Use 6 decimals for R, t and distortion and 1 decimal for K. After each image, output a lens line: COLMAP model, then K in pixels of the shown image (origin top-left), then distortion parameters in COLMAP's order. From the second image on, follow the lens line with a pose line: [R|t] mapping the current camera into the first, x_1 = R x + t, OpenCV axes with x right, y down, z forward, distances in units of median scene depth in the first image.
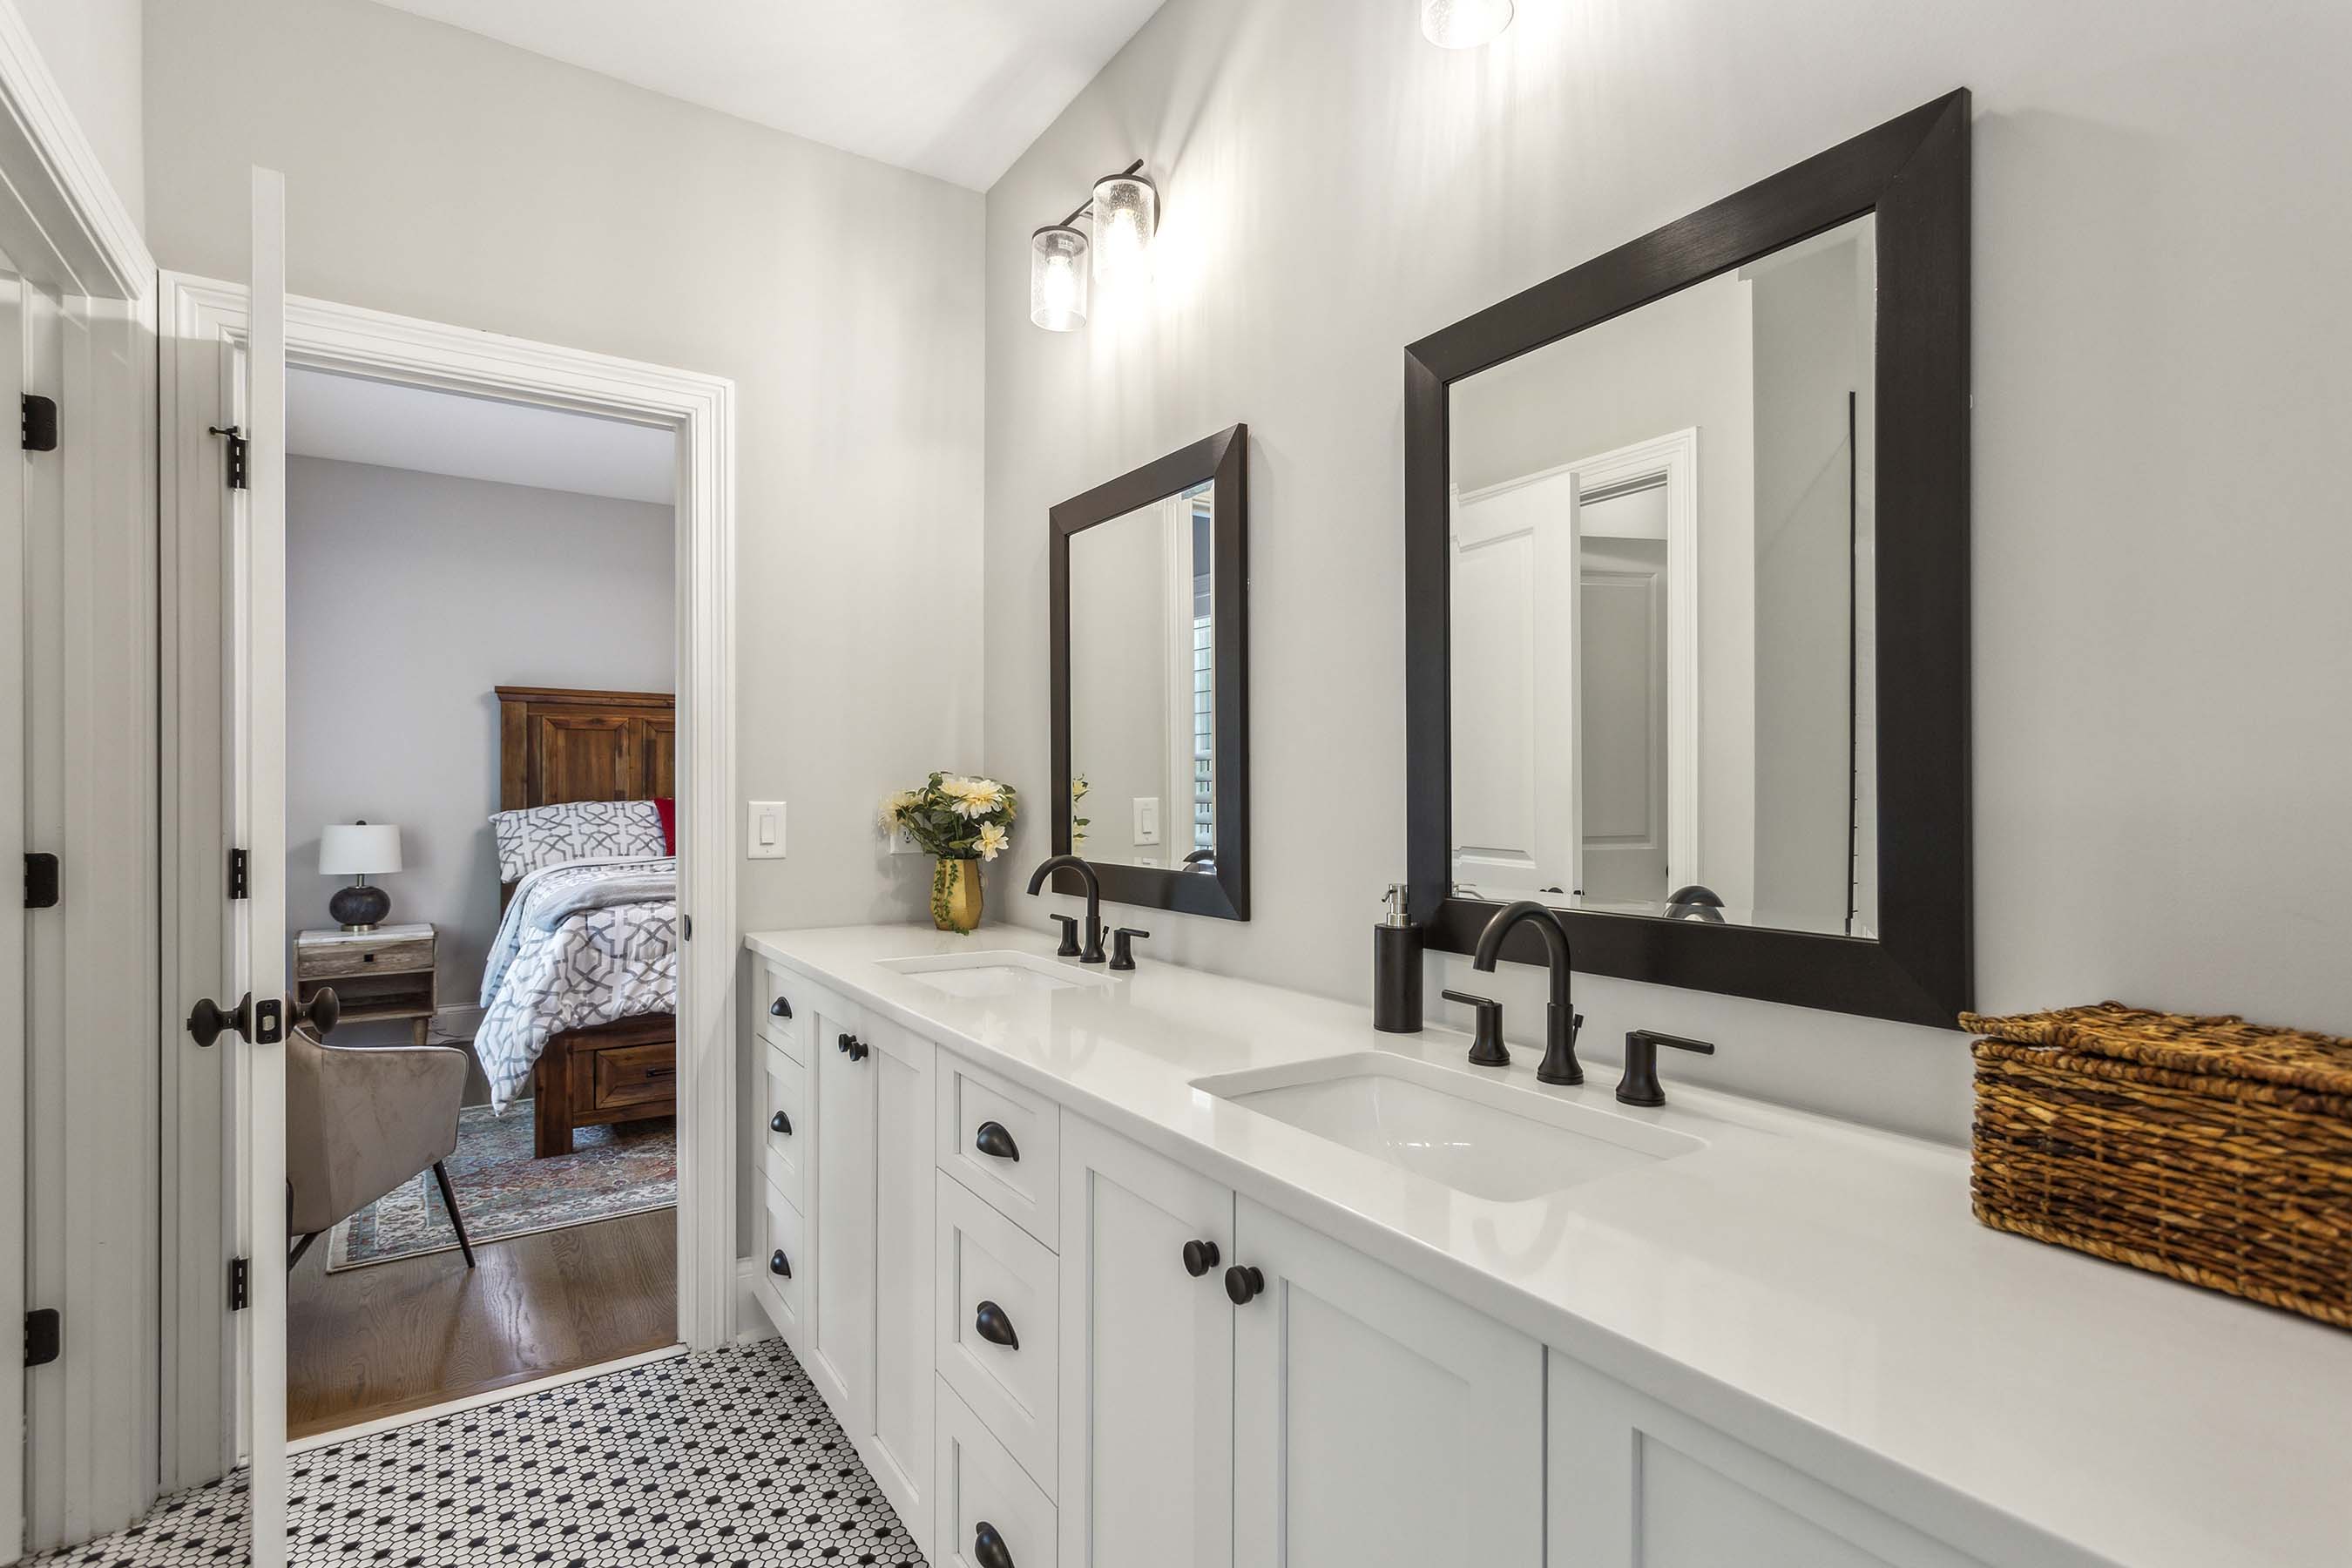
lens RADIAL K [[1117.7, 0, 1172.2], [0, 1117.7, 788.2], [0, 0, 1]] dist [0.001665, 0.002756]
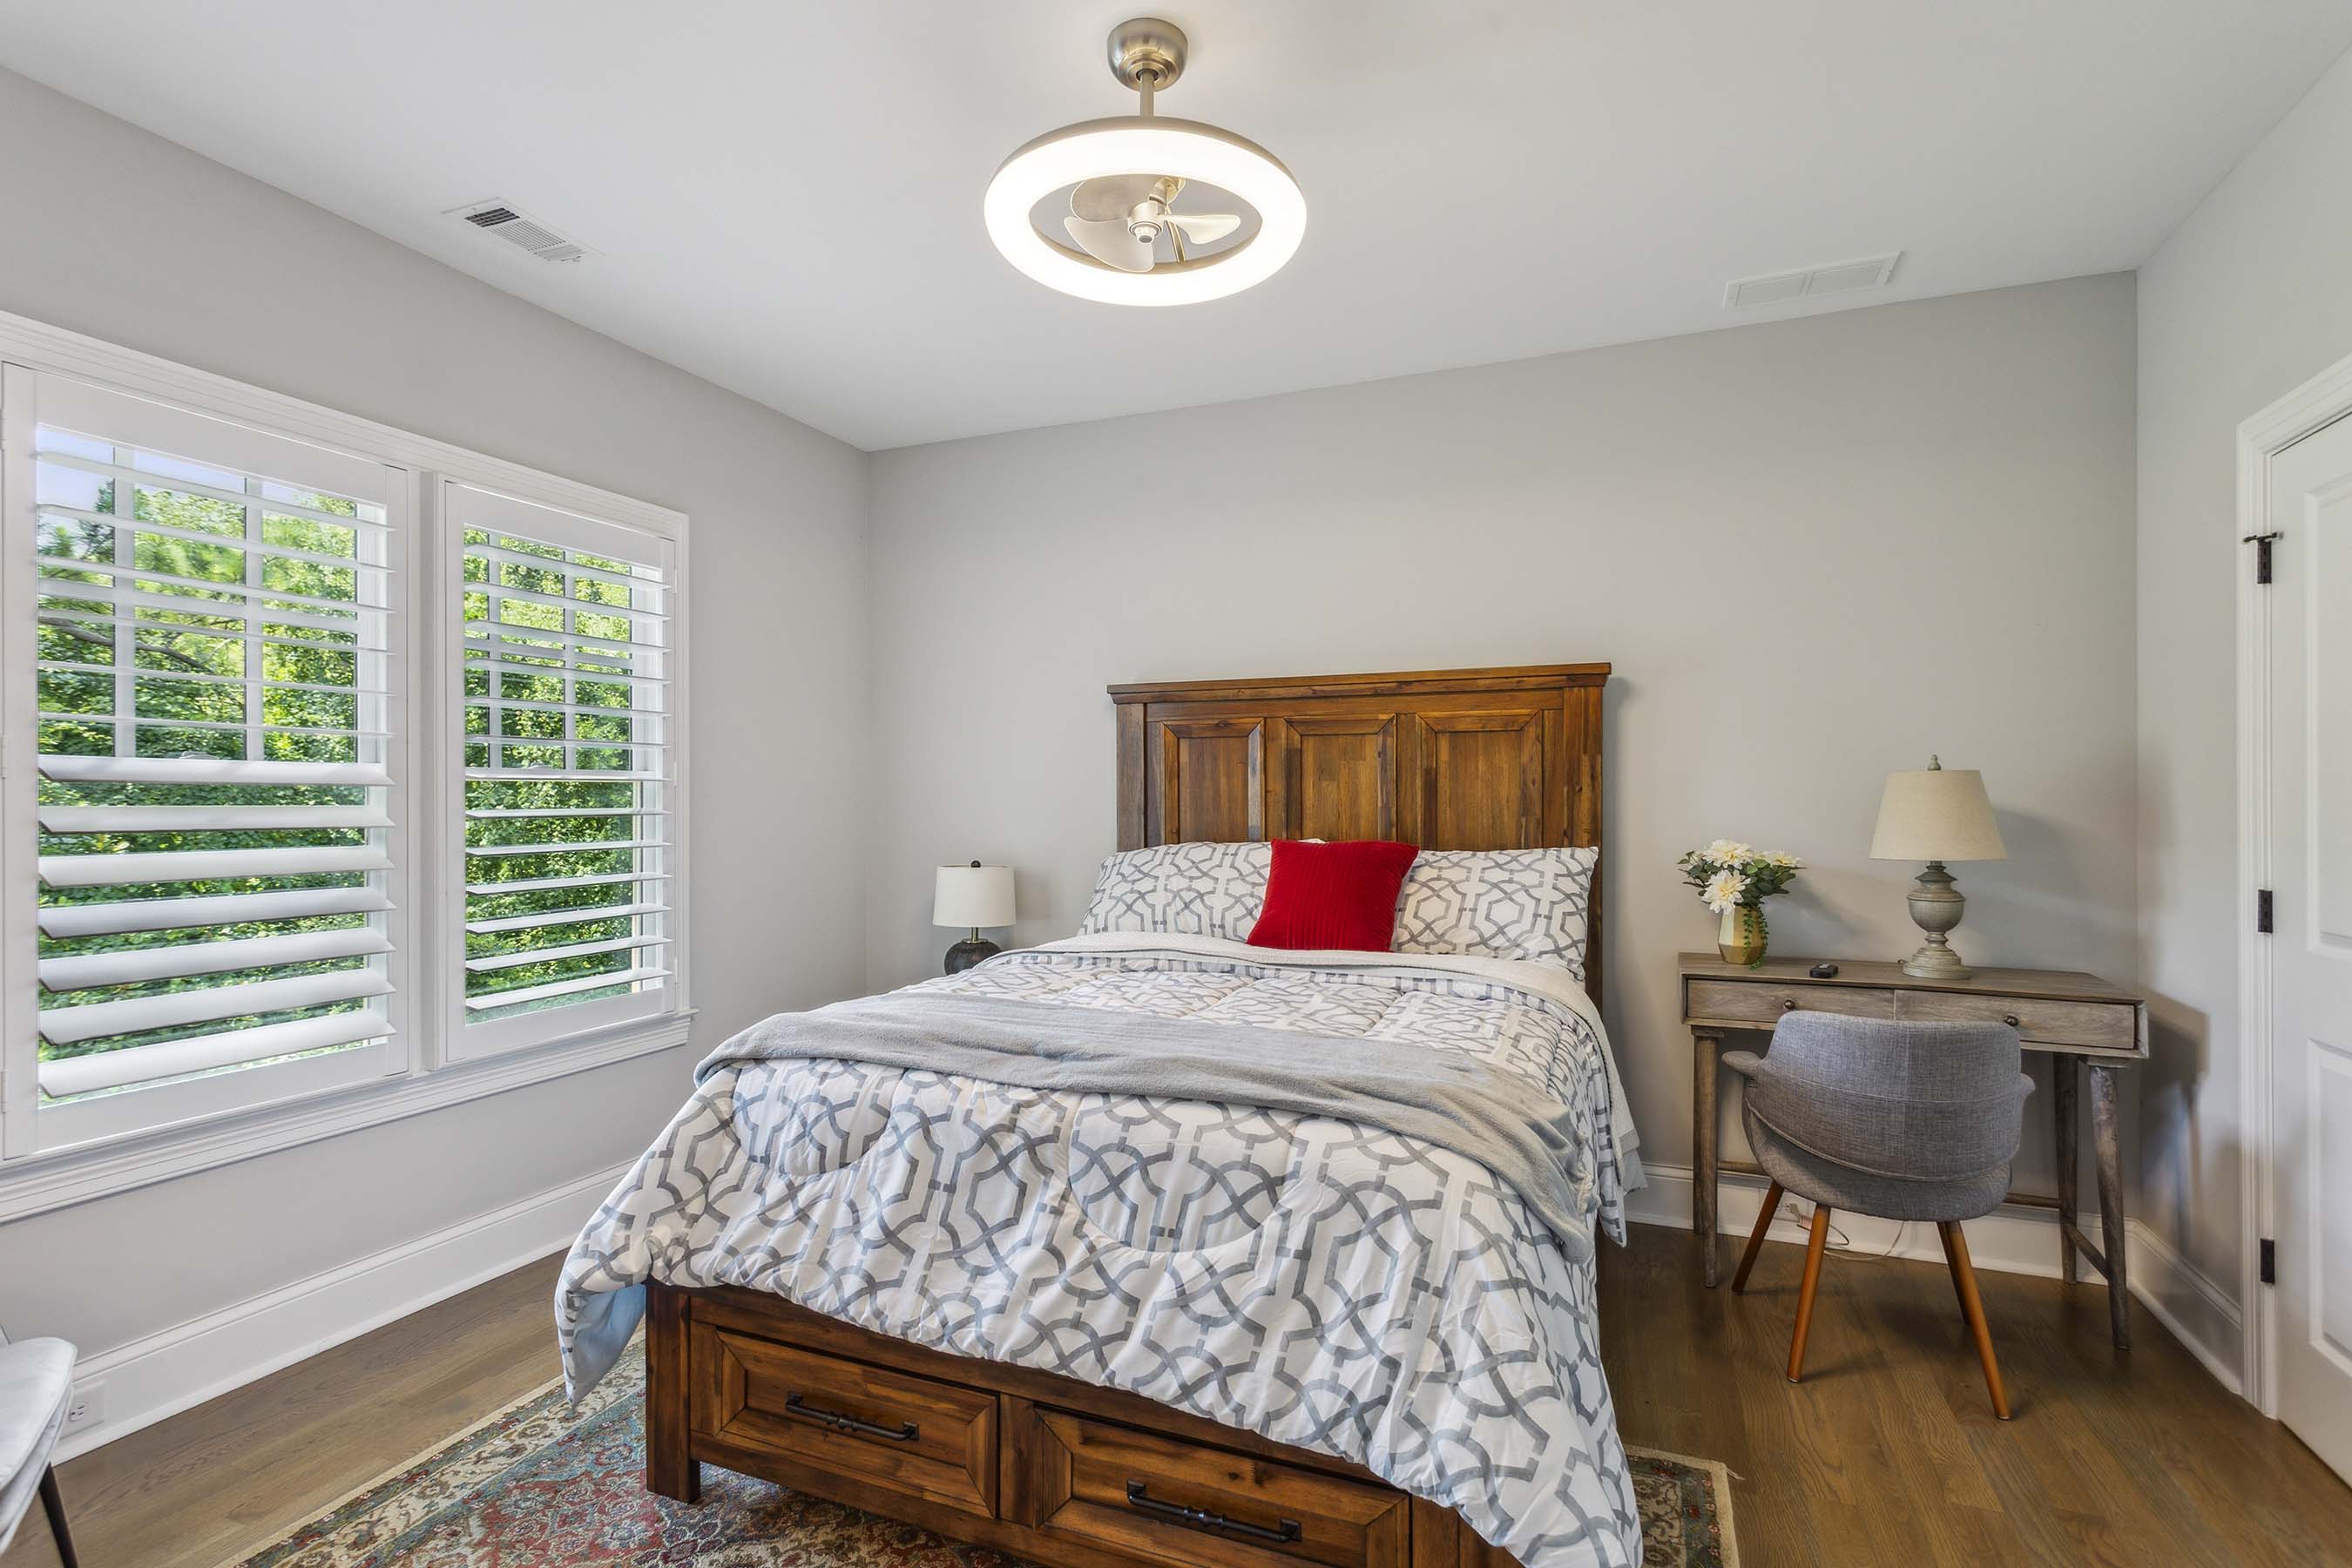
lens RADIAL K [[1117.7, 0, 1182.7], [0, 1117.7, 796.5], [0, 0, 1]] dist [0.001665, 0.002756]
pose [[0.556641, -0.008651, -0.830708, 0.042379], [0.006714, 0.999960, -0.005915, -0.012278], [0.830726, -0.002285, 0.556677, 0.623565]]
